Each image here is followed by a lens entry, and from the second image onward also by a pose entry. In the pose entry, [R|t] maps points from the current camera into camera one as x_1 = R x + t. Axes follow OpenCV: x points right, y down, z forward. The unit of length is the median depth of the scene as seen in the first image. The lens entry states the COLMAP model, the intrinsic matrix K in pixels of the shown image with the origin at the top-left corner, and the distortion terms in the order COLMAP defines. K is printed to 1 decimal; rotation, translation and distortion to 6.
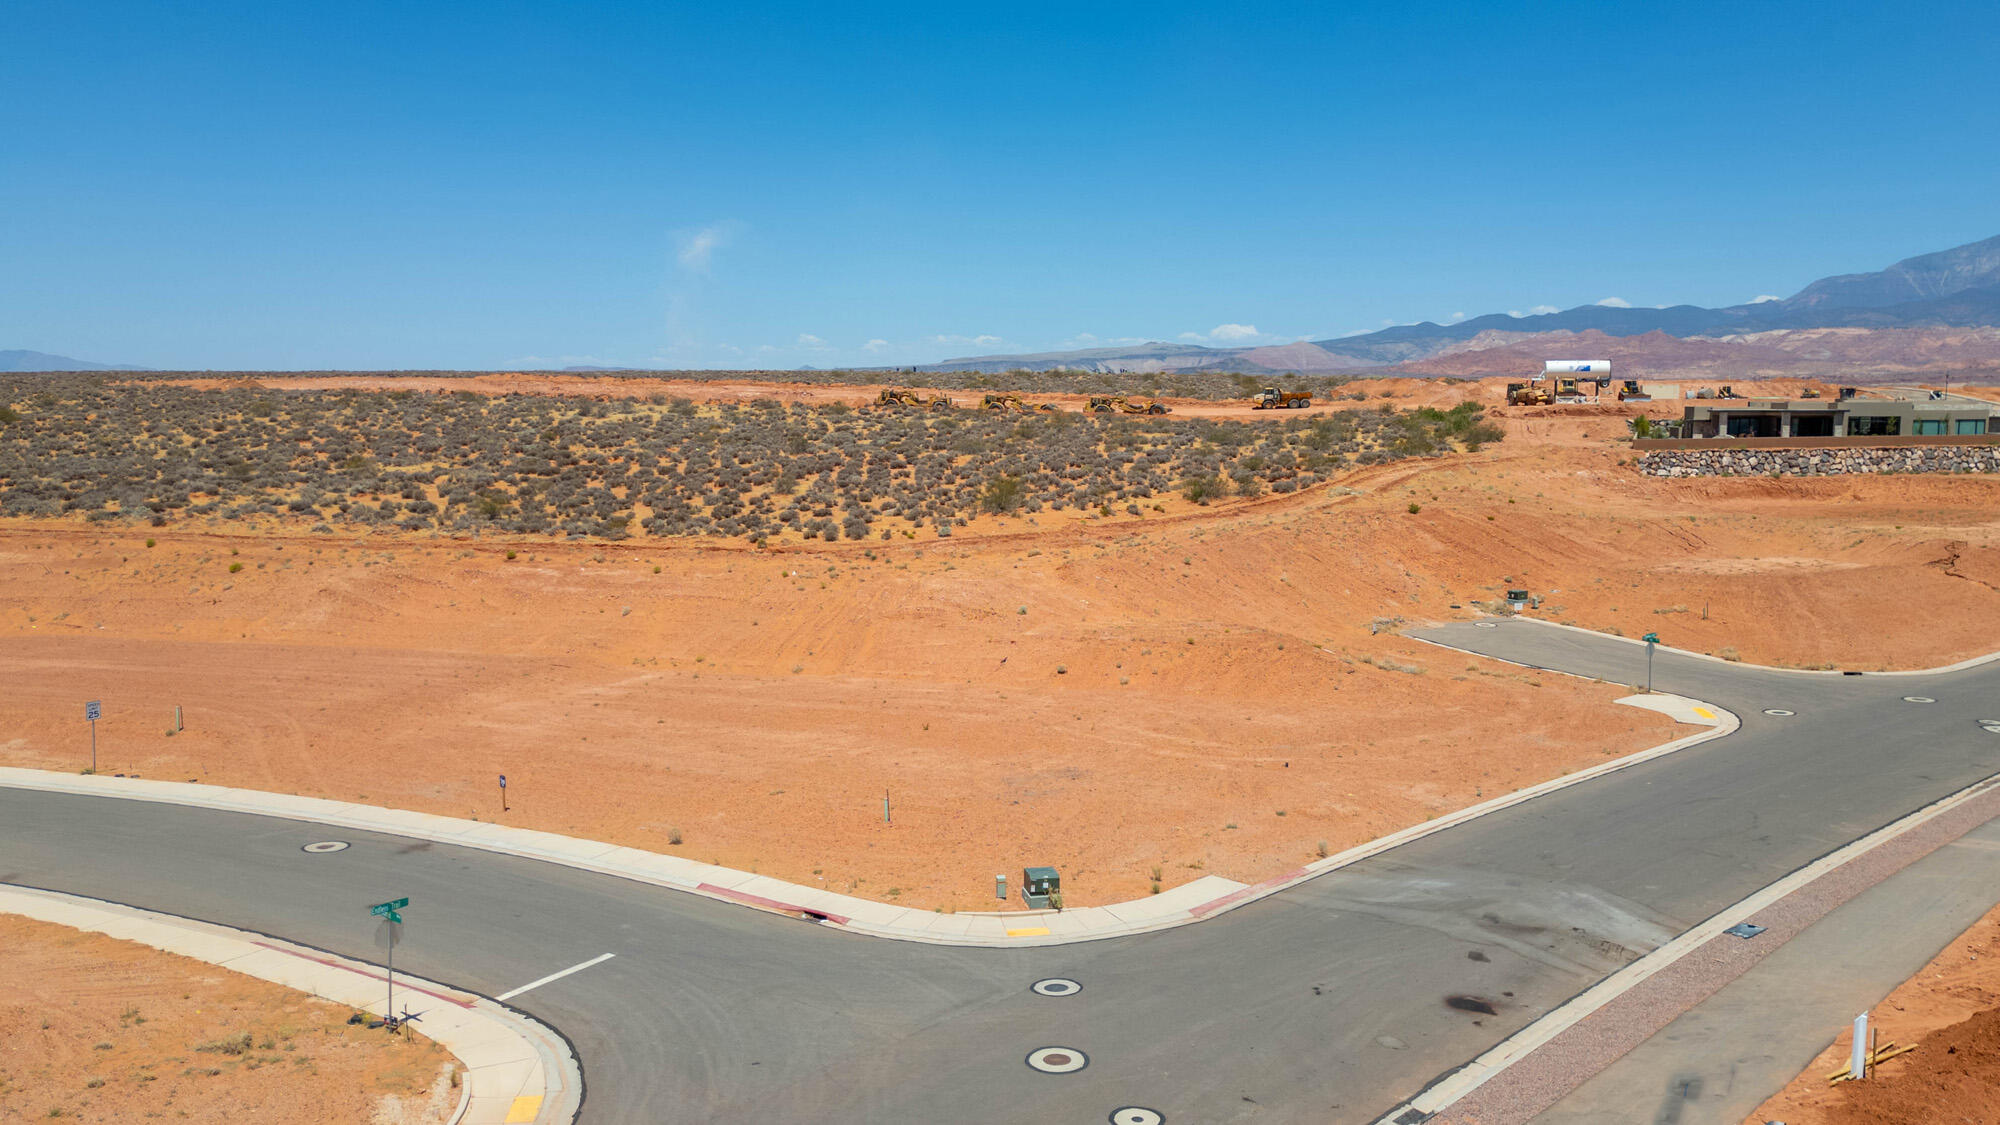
lens RADIAL K [[1579.8, 0, 1001.5], [0, 1579.8, 554.4], [0, 0, 1]] dist [0.086828, -0.092974]
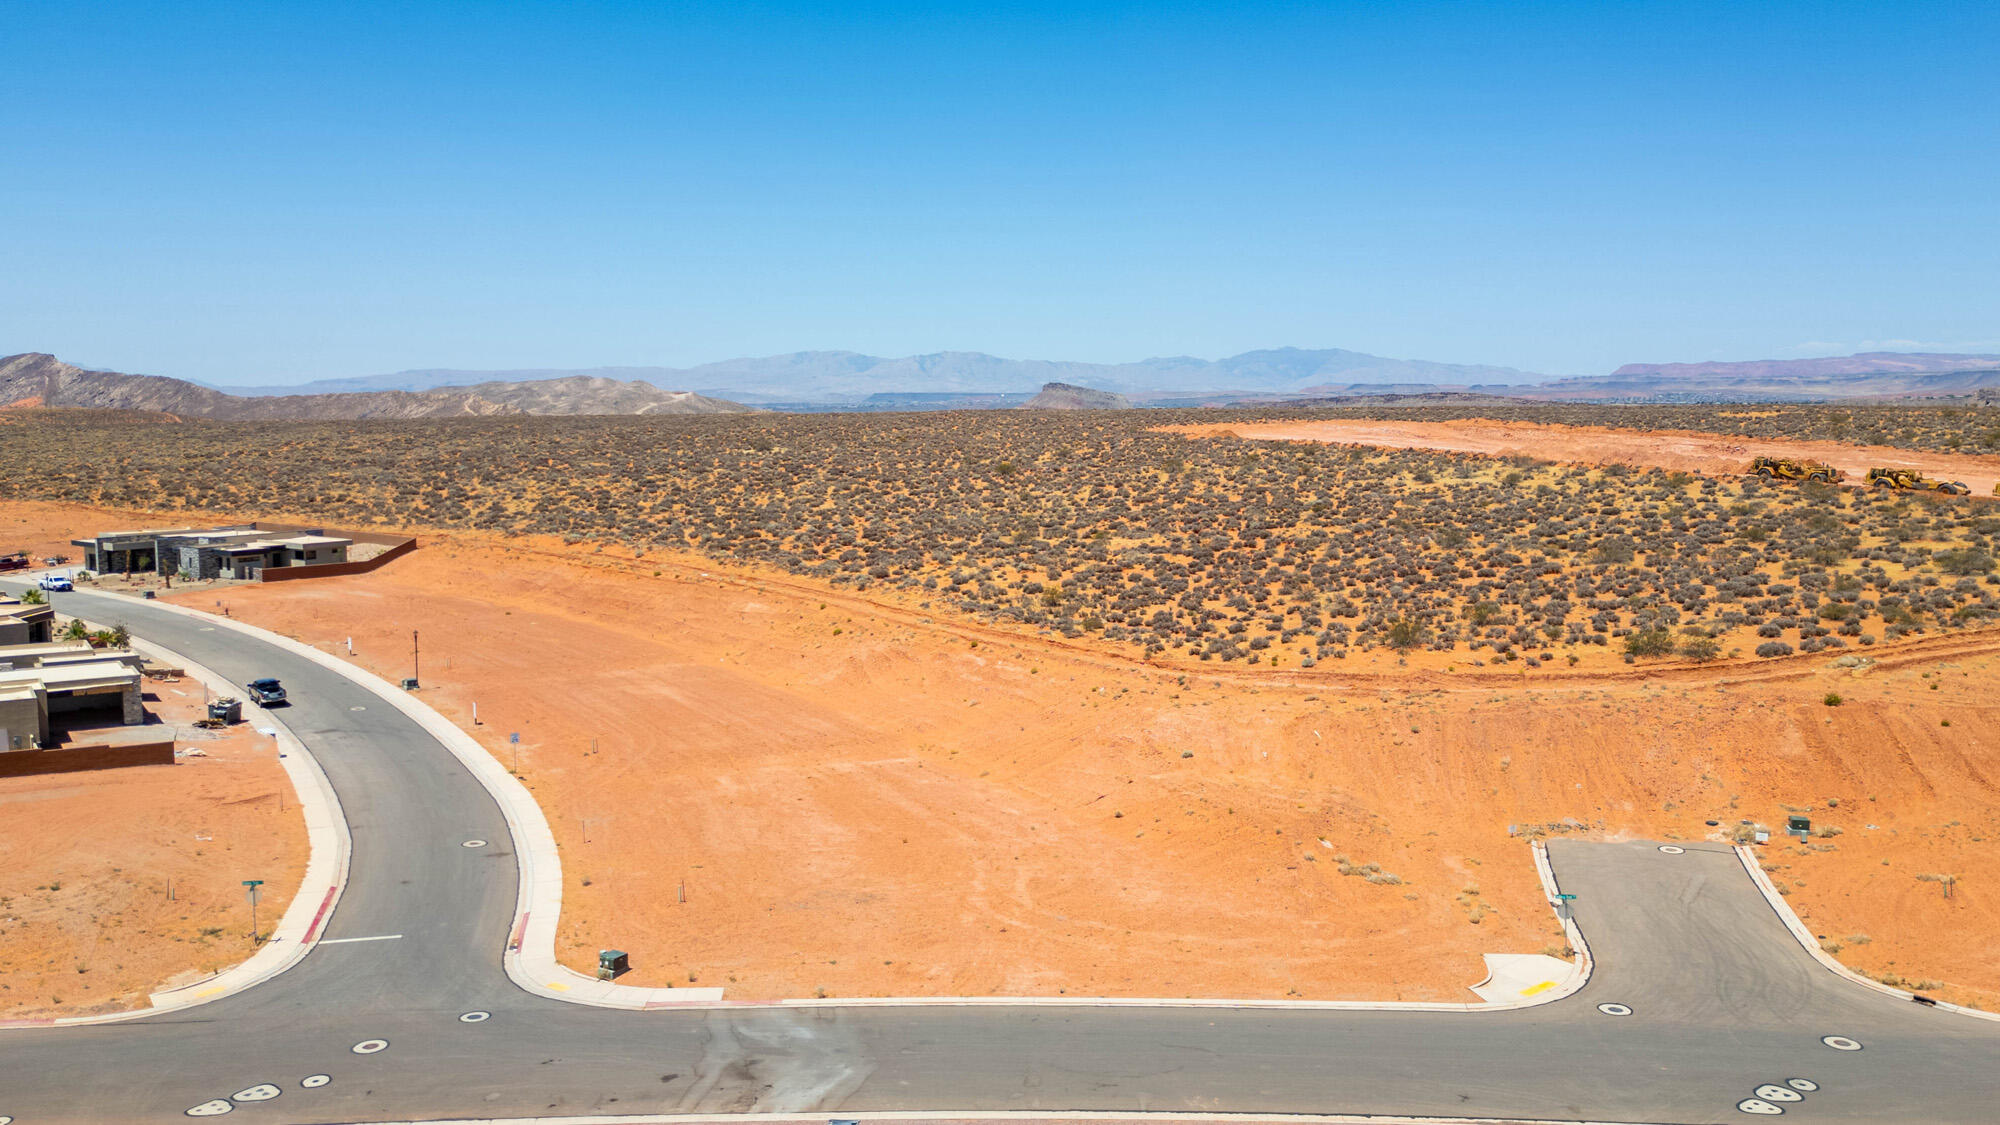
lens RADIAL K [[1579.8, 0, 984.7], [0, 1579.8, 590.3], [0, 0, 1]] dist [0.086828, -0.092974]
pose [[0.716148, 0.090703, -0.692030, 0.805018], [-0.069403, 0.995860, 0.058704, -0.163125], [0.694490, 0.005989, 0.719478, 0.080143]]
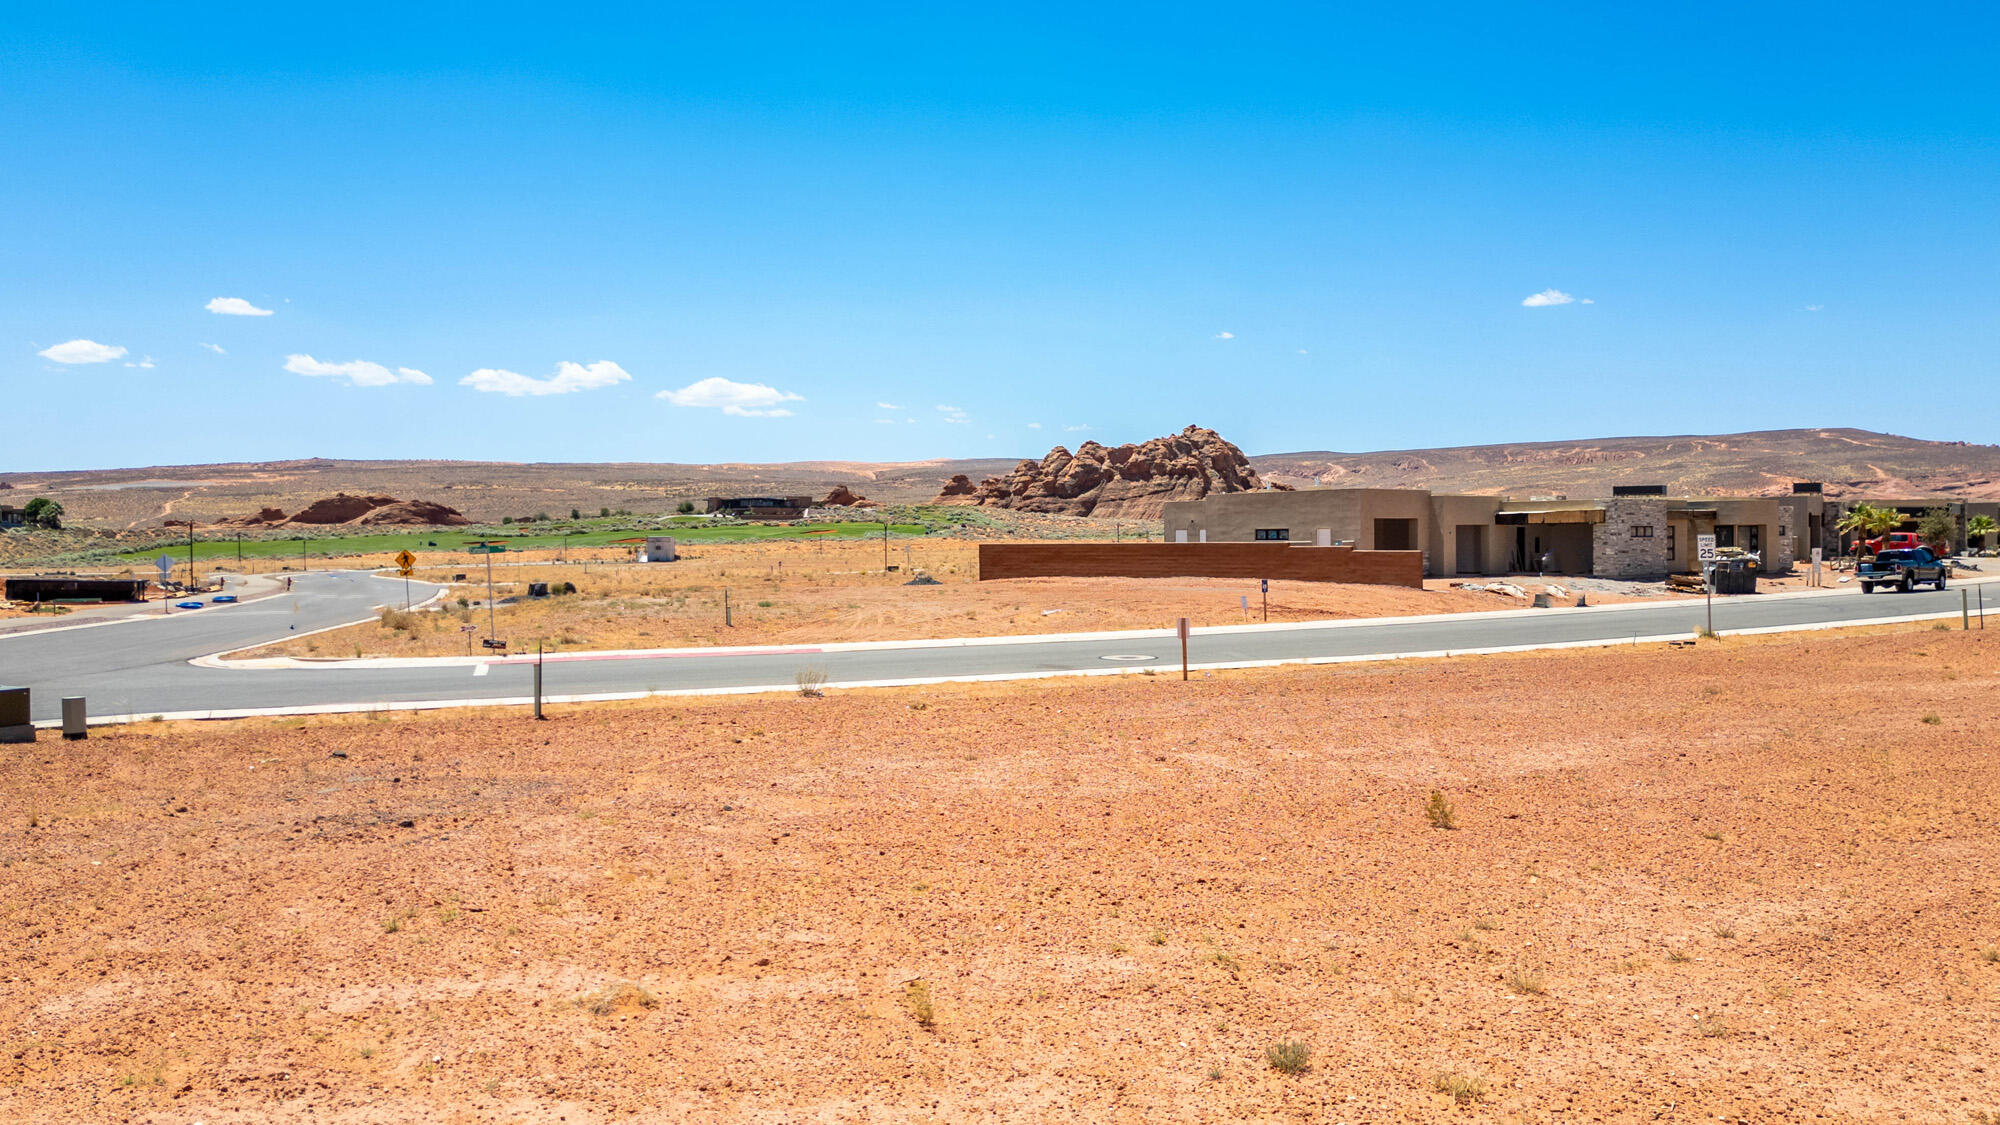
lens RADIAL K [[1579.8, 0, 994.9], [0, 1579.8, 572.1], [0, 0, 1]] dist [0.086828, -0.092974]
pose [[-0.636585, 0.022143, -0.770889, 0.136733], [-0.065604, 0.994410, 0.082738, 0.057013], [0.768411, 0.103243, -0.631573, 0.970248]]
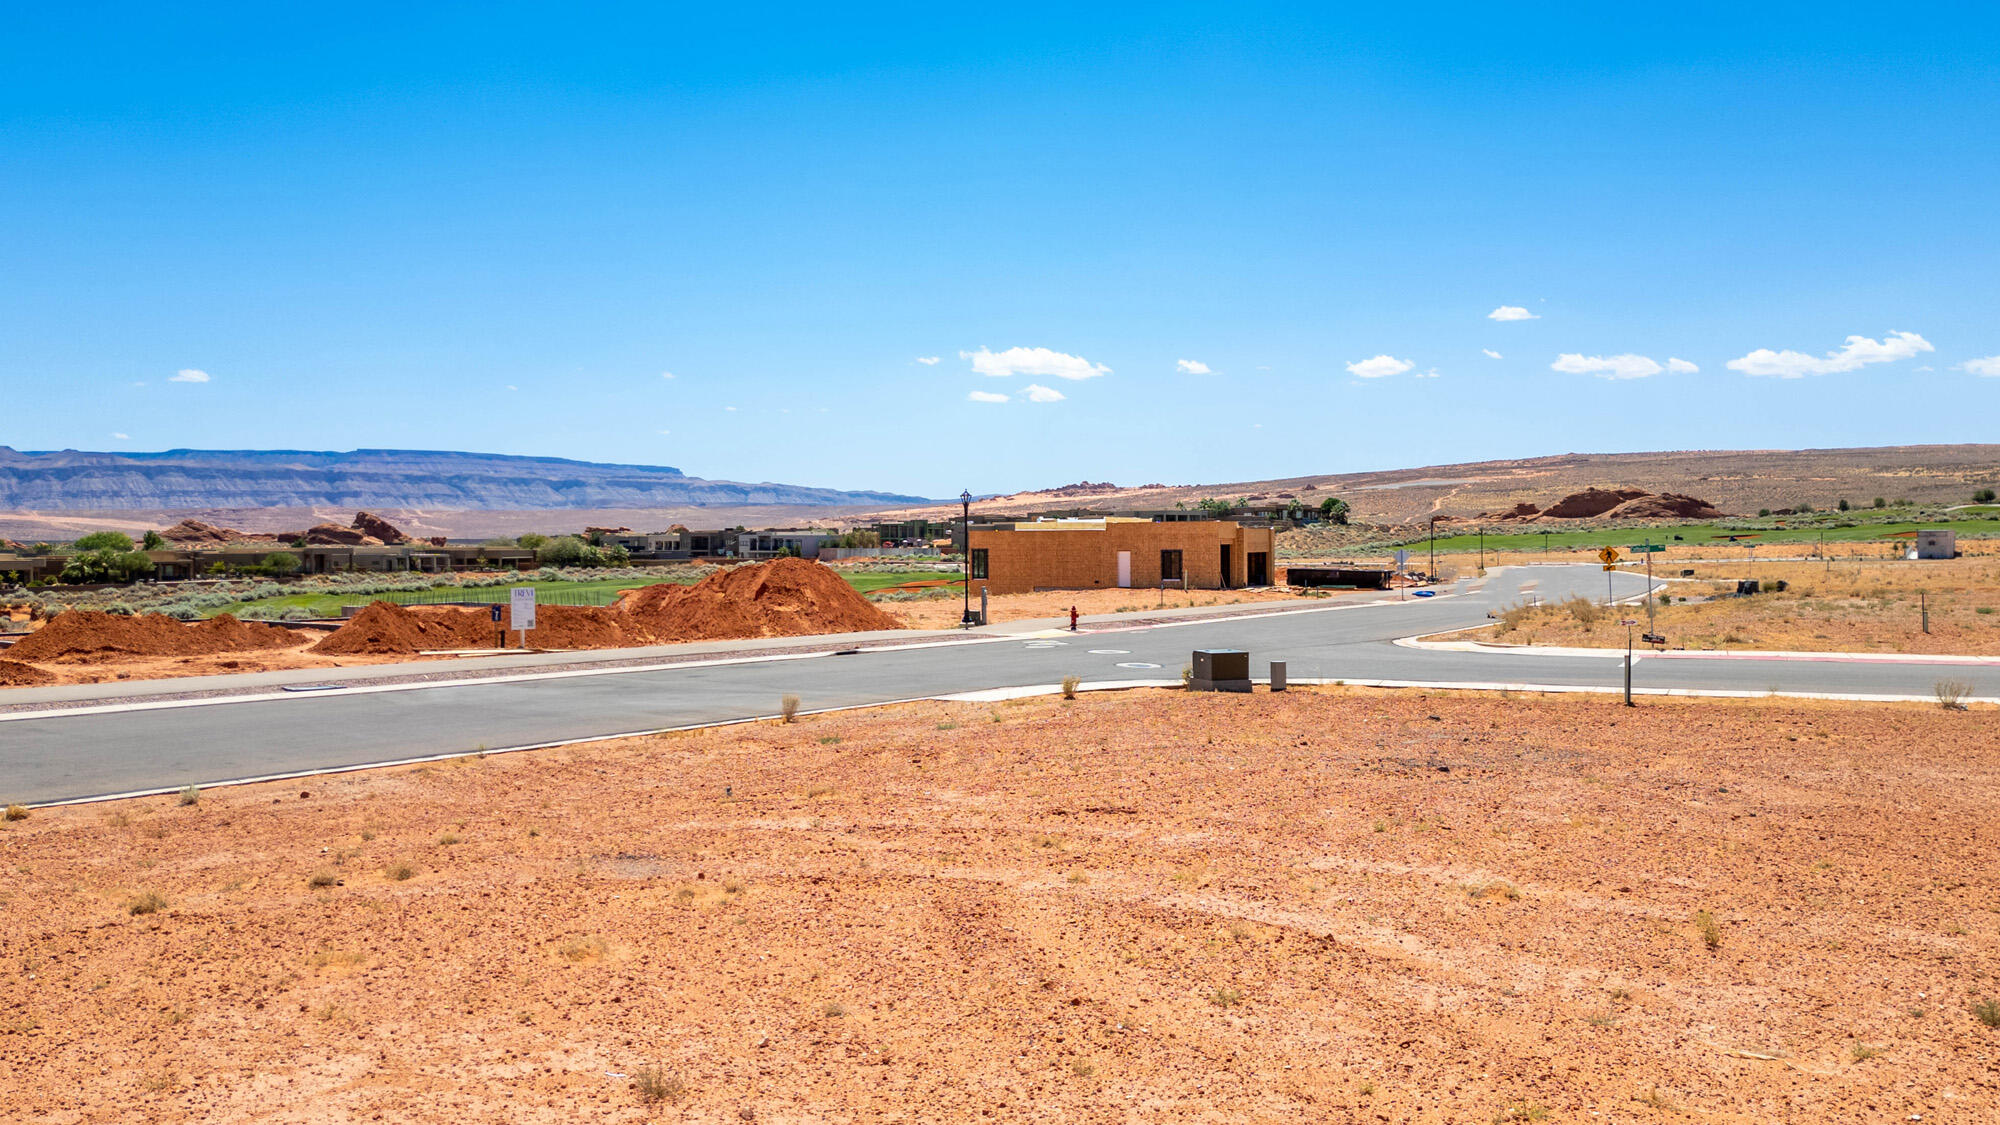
lens RADIAL K [[1579.8, 0, 995.8], [0, 1579.8, 550.5], [0, 0, 1]] dist [0.086828, -0.092974]
pose [[-0.991129, 0.007705, -0.132682, 0.135289], [-0.005868, 0.994808, 0.101603, 0.049276], [0.132776, 0.101481, -0.985937, 1.028817]]
